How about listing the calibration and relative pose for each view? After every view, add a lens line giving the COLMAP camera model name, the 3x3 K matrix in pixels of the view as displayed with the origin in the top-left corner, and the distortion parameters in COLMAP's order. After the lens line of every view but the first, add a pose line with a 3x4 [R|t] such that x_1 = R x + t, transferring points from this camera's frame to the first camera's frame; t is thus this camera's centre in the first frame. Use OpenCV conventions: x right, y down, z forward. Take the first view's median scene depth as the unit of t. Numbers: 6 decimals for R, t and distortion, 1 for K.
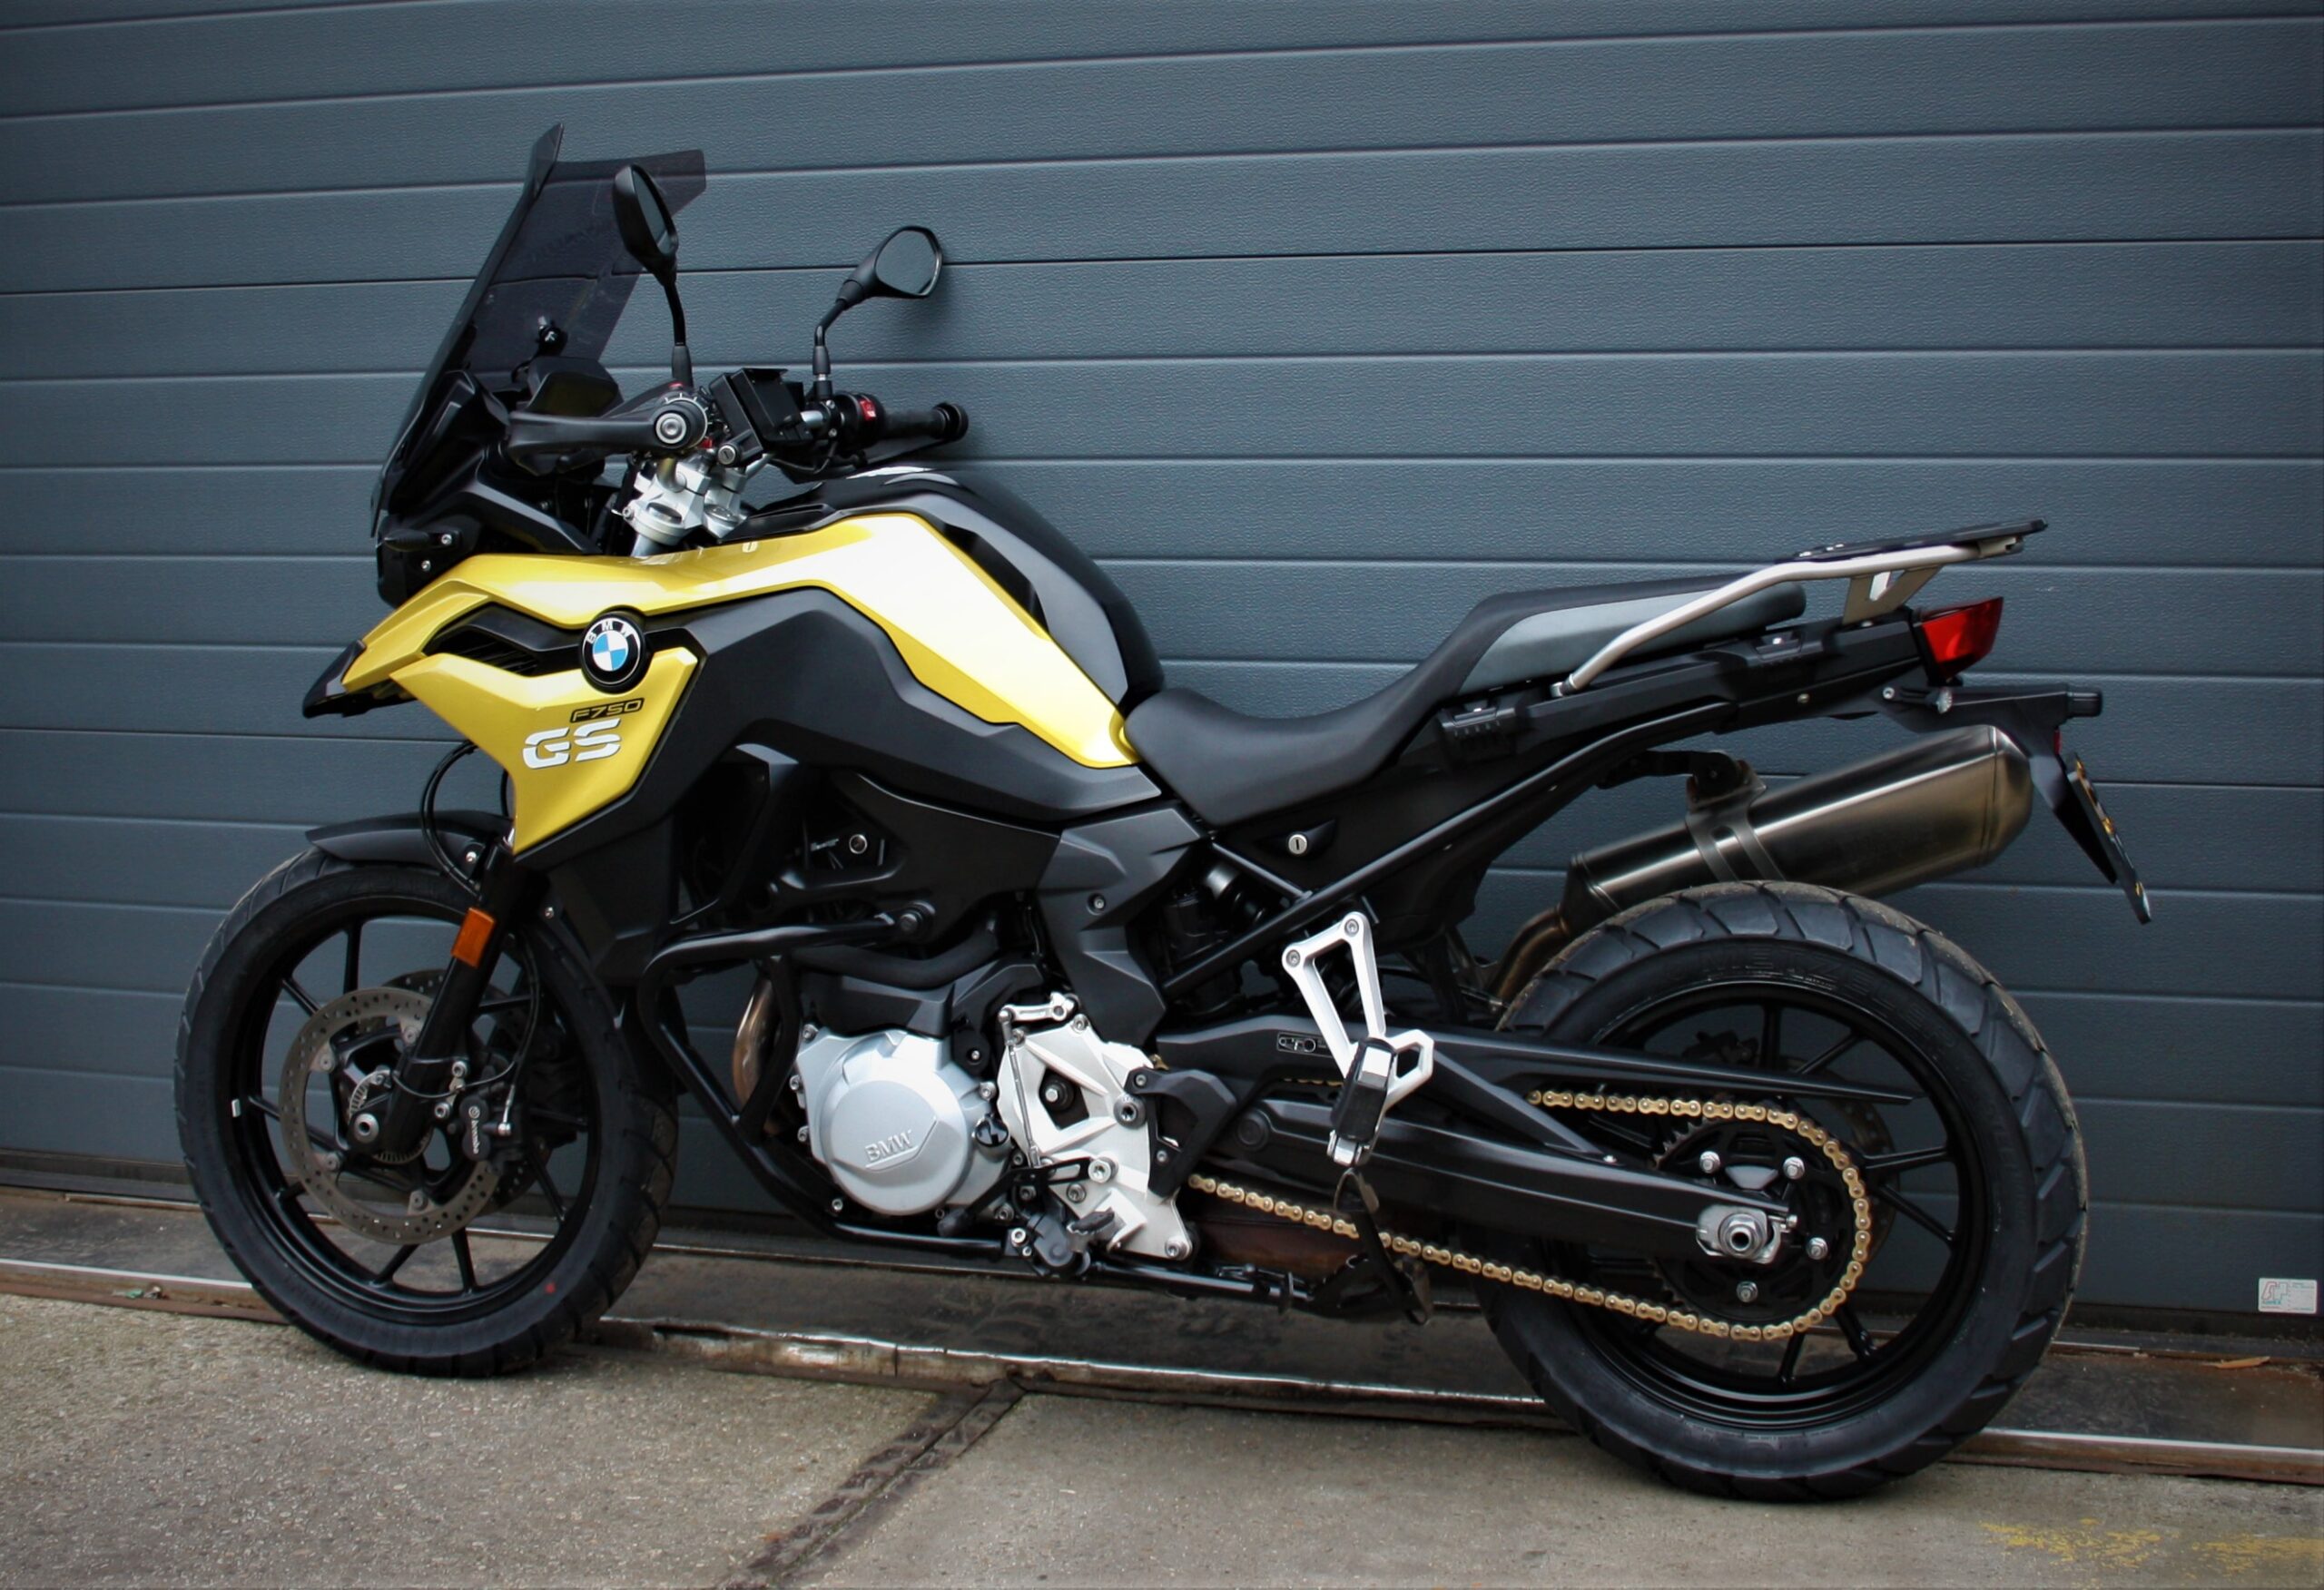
lens RADIAL K [[3056.4, 0, 1106.3], [0, 3056.4, 749.0], [0, 0, 1]] dist [-0.121010, 0.044796]
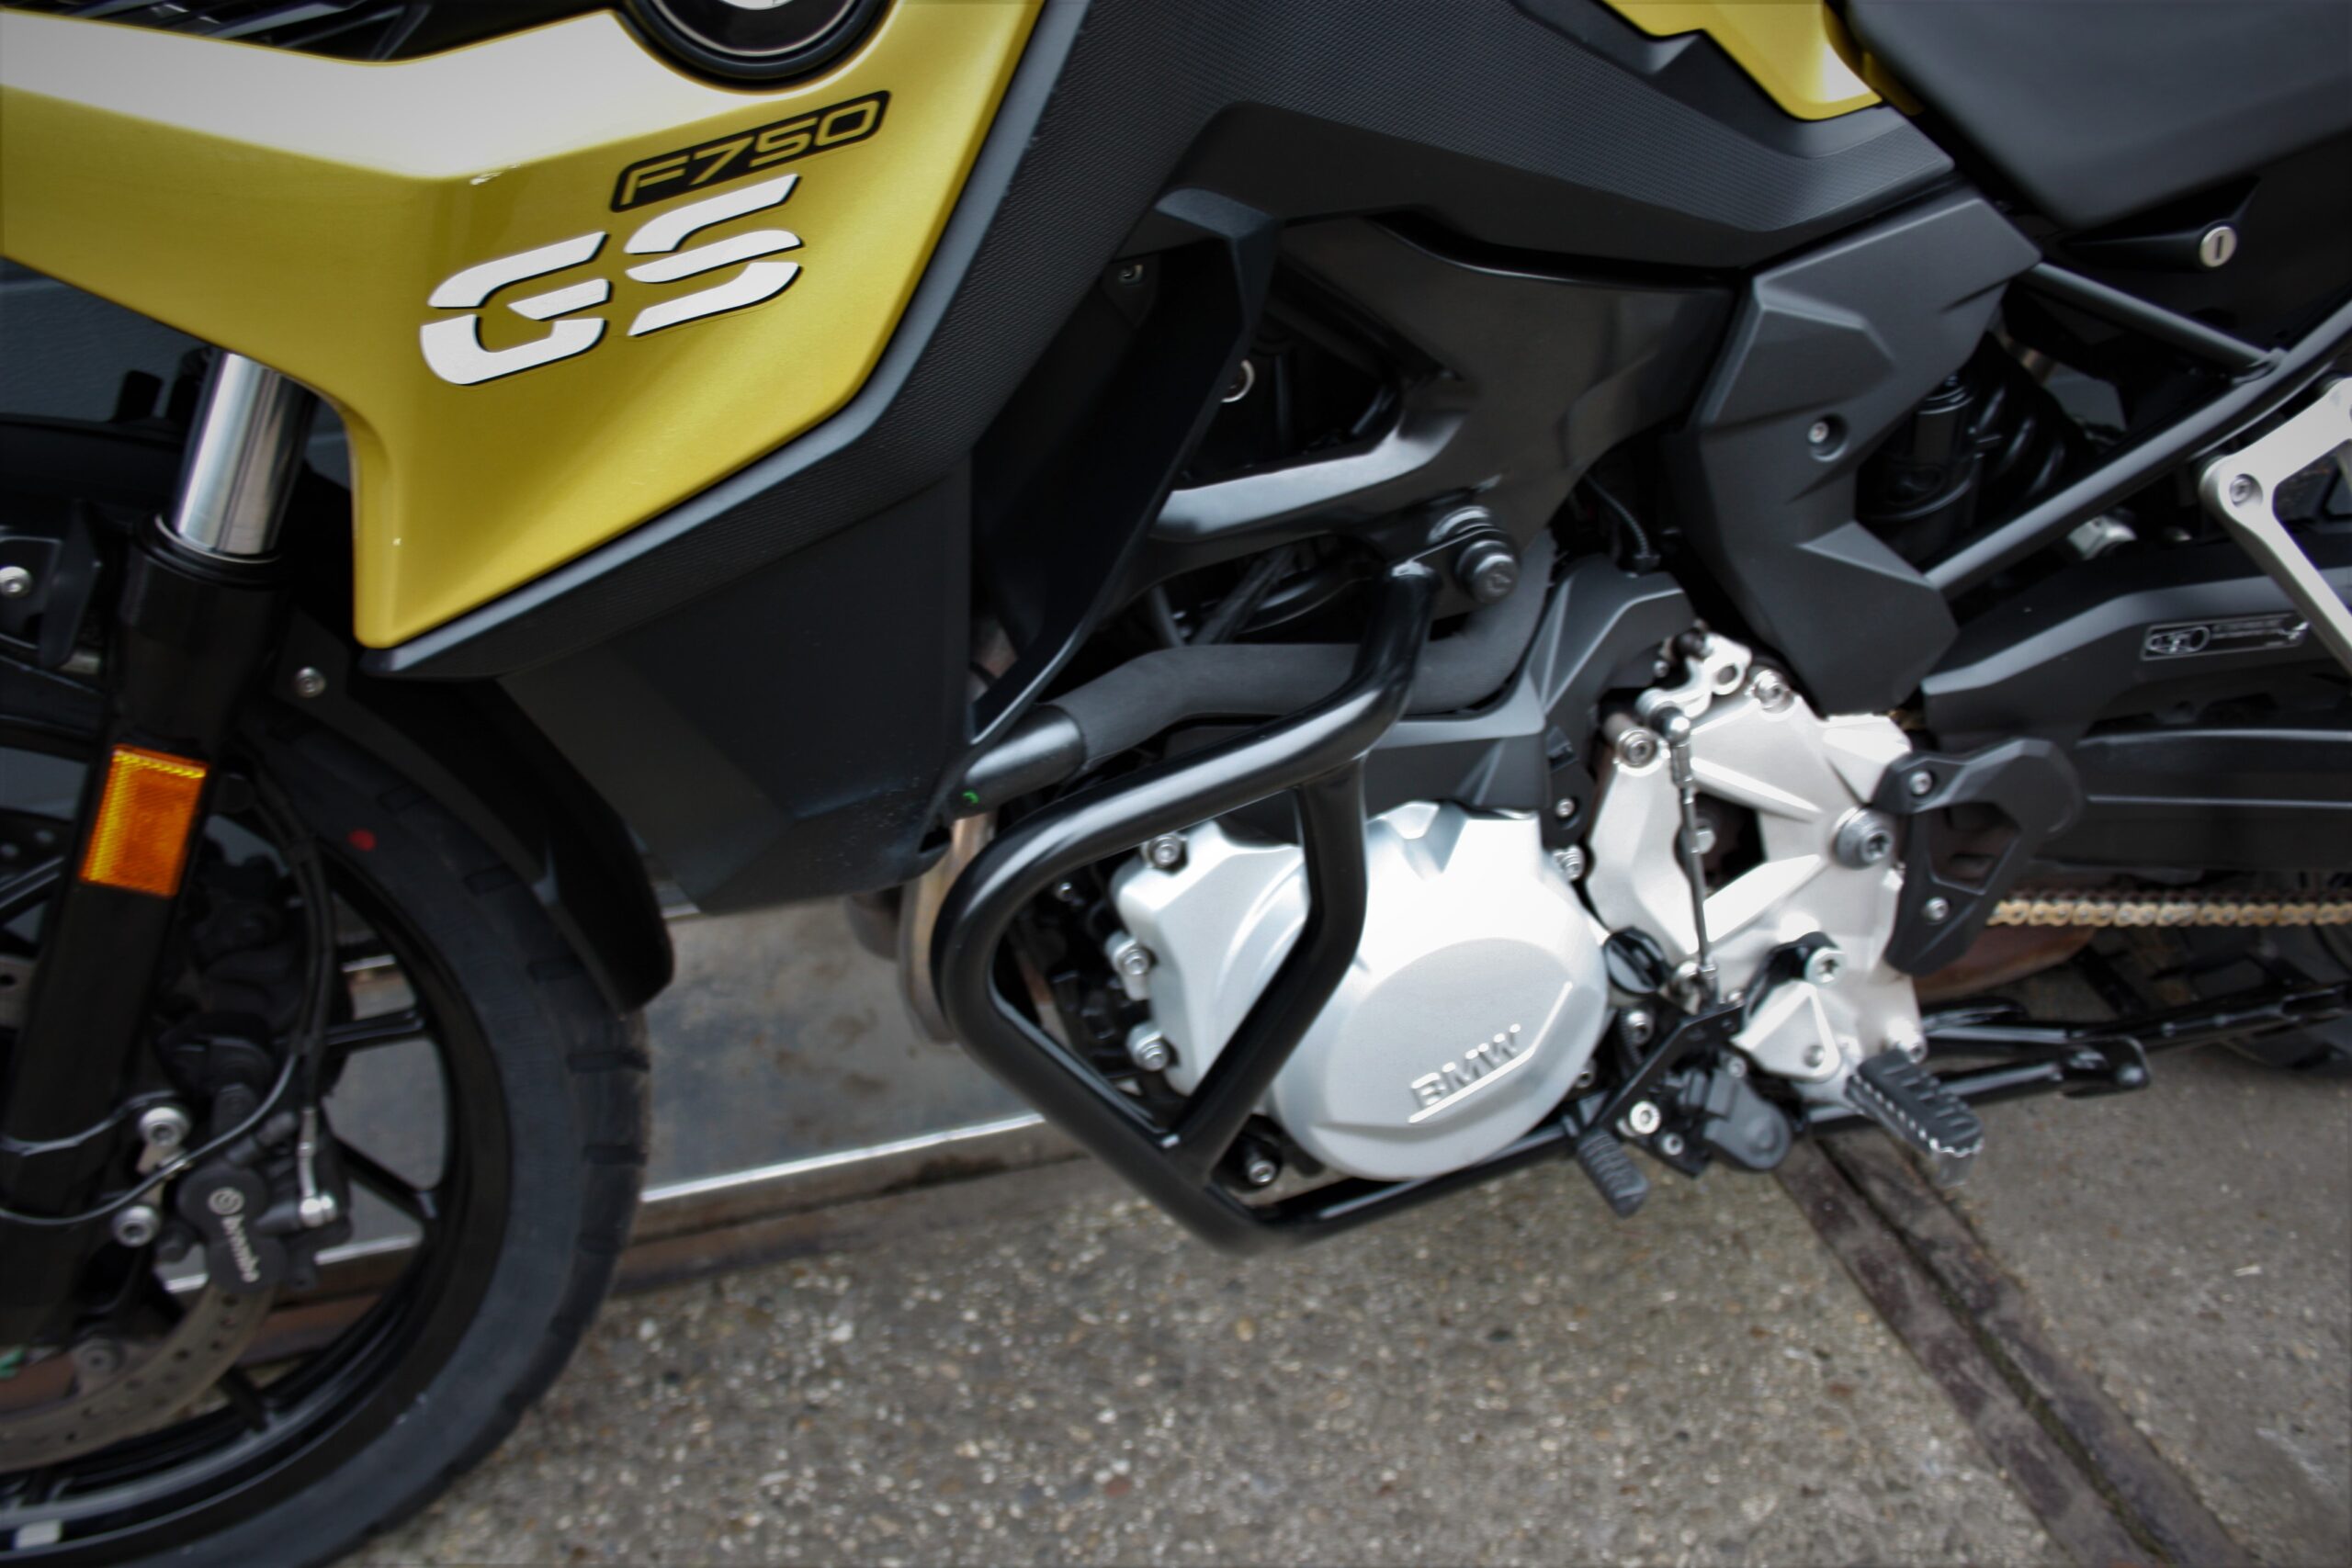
lens RADIAL K [[2155.3, 0, 1163.6], [0, 2155.3, 792.1], [0, 0, 1]] dist [-0.110860, 0.079662]
pose [[0.815422, -0.299336, 0.495465, -0.235763], [0.067701, 0.899362, 0.431931, -0.039970], [-0.574895, -0.318662, 0.753625, 0.762487]]
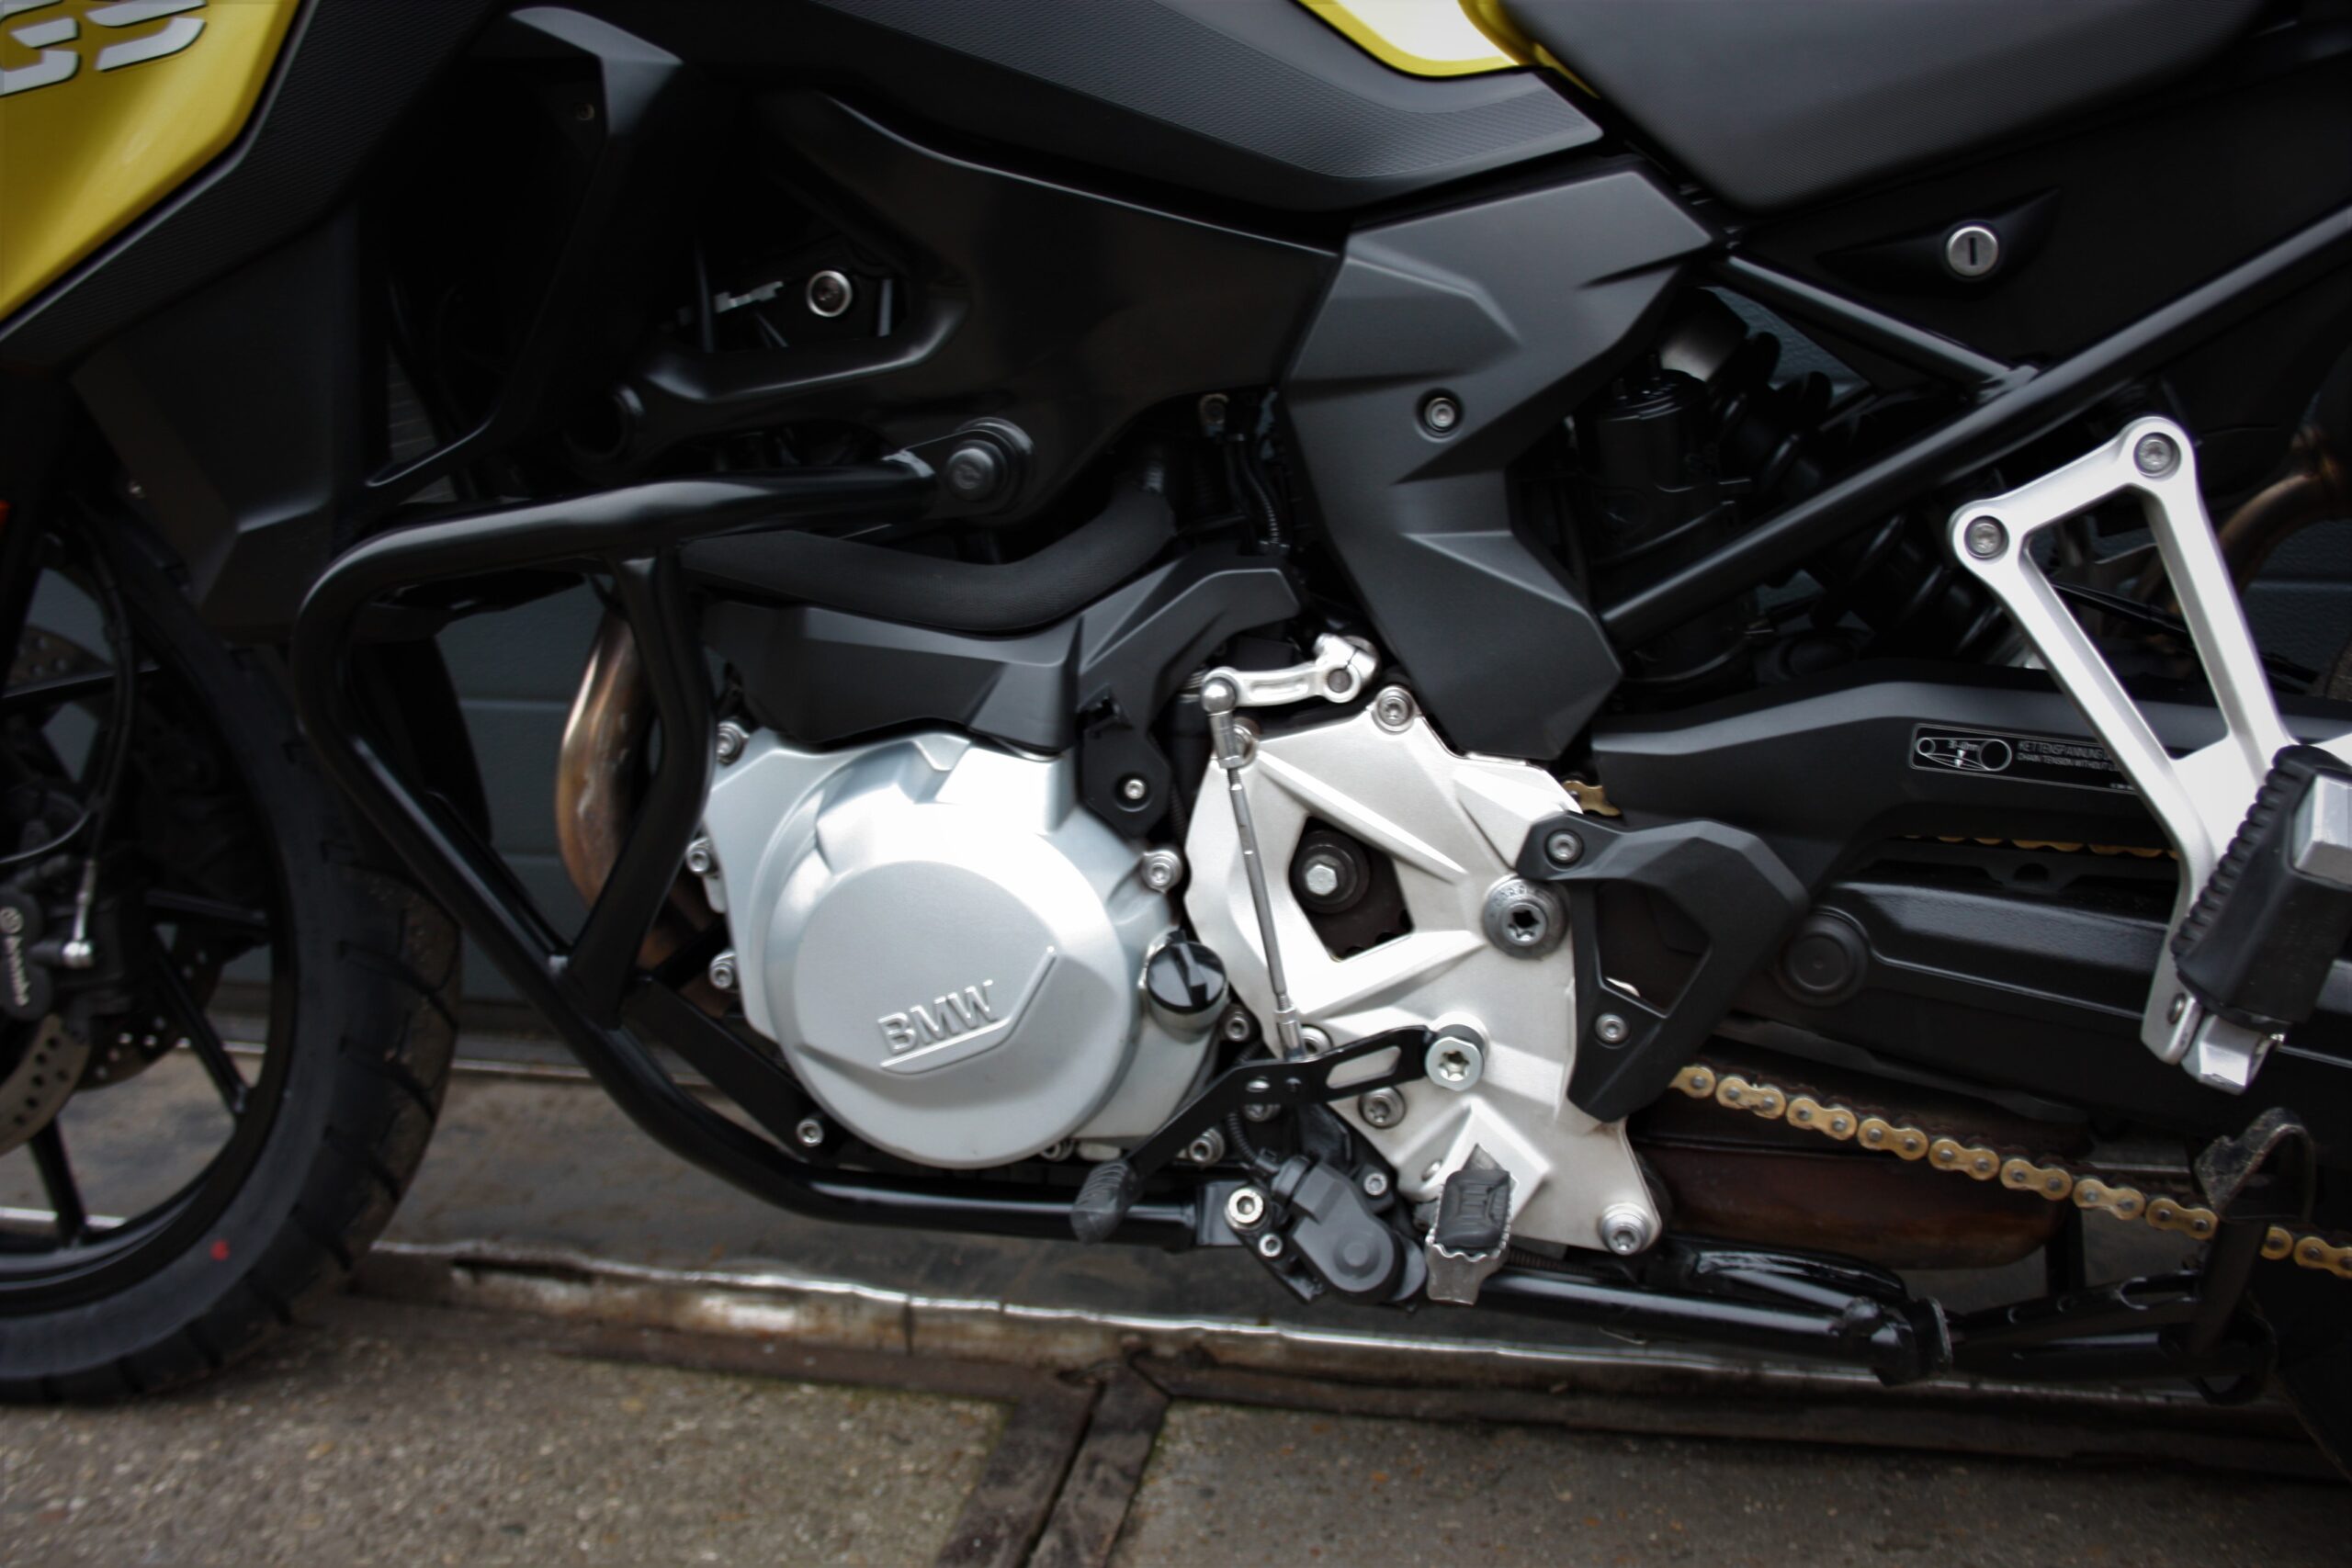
lens RADIAL K [[2377.4, 0, 1166.5], [0, 2377.4, 784.4], [0, 0, 1]] dist [-0.121898, 0.142673]
pose [[0.994476, -0.028996, 0.100881, -0.068319], [0.013416, 0.988319, 0.151810, 0.048202], [-0.104104, -0.149618, 0.983248, 0.650760]]
